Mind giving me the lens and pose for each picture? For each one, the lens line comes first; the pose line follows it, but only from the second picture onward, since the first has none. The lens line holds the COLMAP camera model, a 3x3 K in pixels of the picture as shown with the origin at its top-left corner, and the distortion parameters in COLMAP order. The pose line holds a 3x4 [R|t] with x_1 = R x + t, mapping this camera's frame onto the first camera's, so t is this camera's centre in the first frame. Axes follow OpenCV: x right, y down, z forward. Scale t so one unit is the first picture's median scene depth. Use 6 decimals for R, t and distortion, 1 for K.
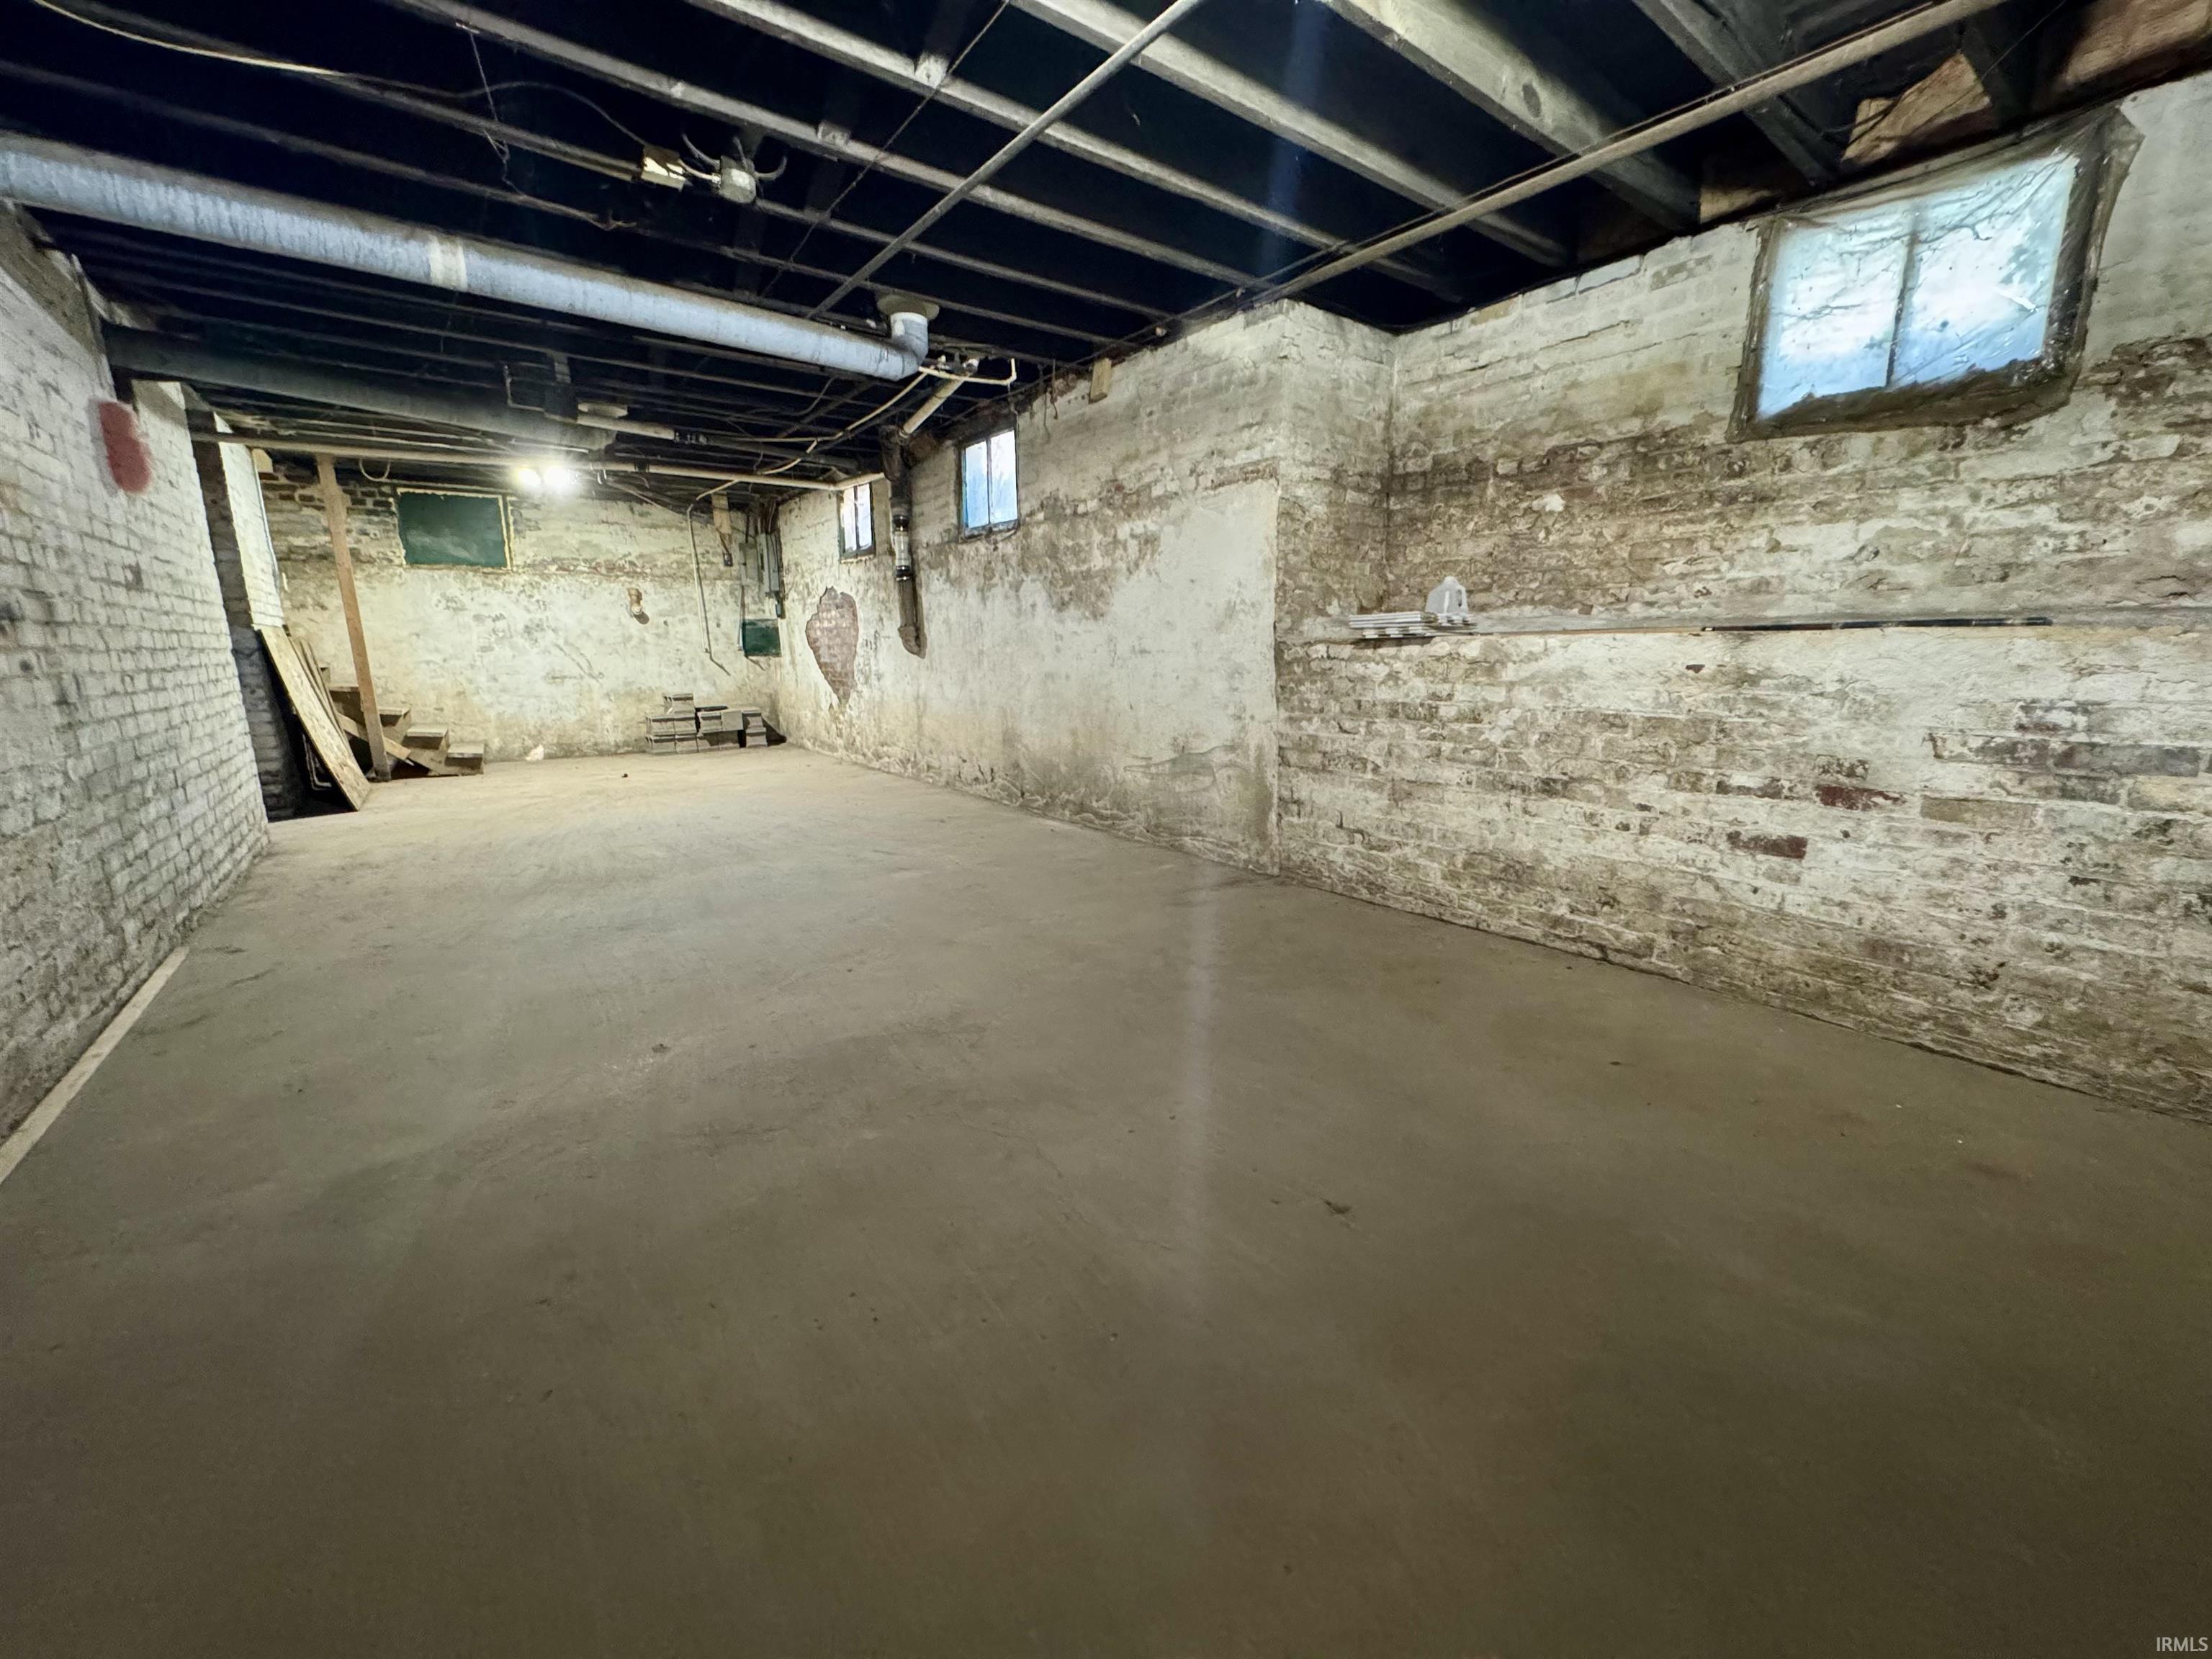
lens RADIAL K [[876.2, 0, 1107.0], [0, 876.2, 824.3], [0, 0, 1]] dist [-0.001345, 0.000036]
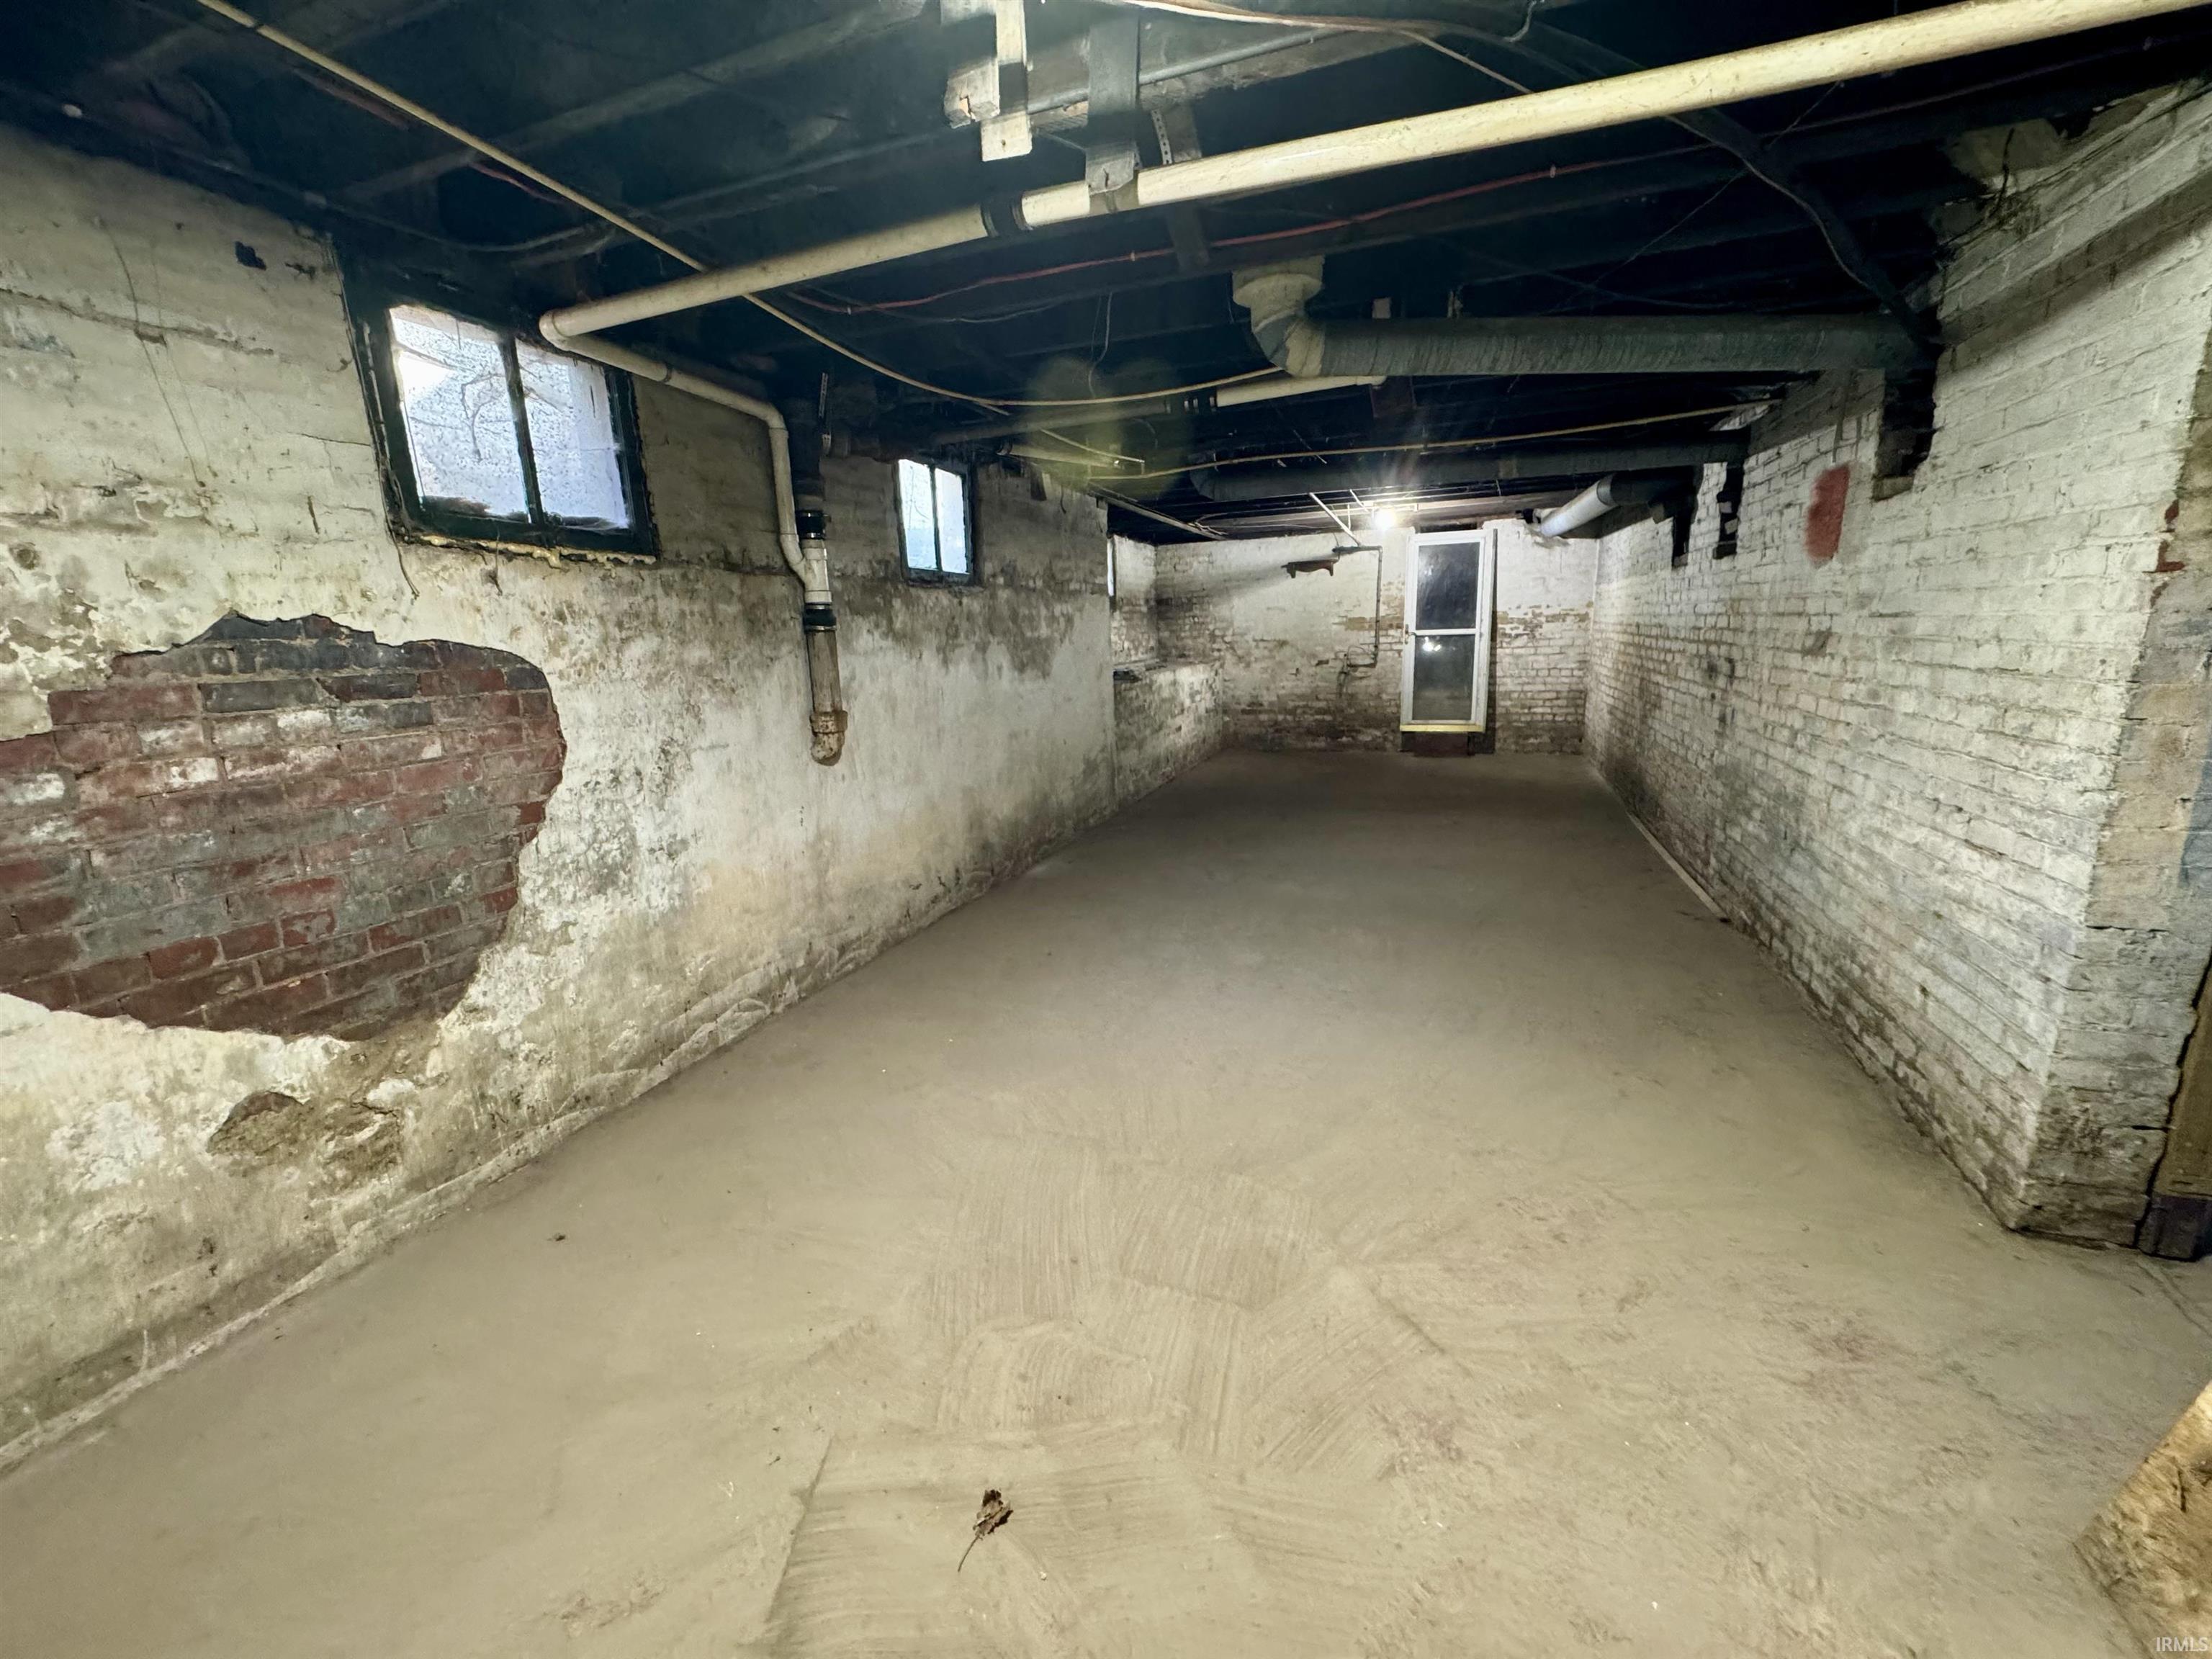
lens RADIAL K [[876.2, 0, 1107.0], [0, 876.2, 824.3], [0, 0, 1]] dist [-0.001345, 0.000036]
pose [[-0.537397, -0.156726, 0.828638, -0.961973], [0.208151, 0.927530, 0.310422, -0.358388], [-0.817238, 0.339302, -0.465829, 1.385191]]
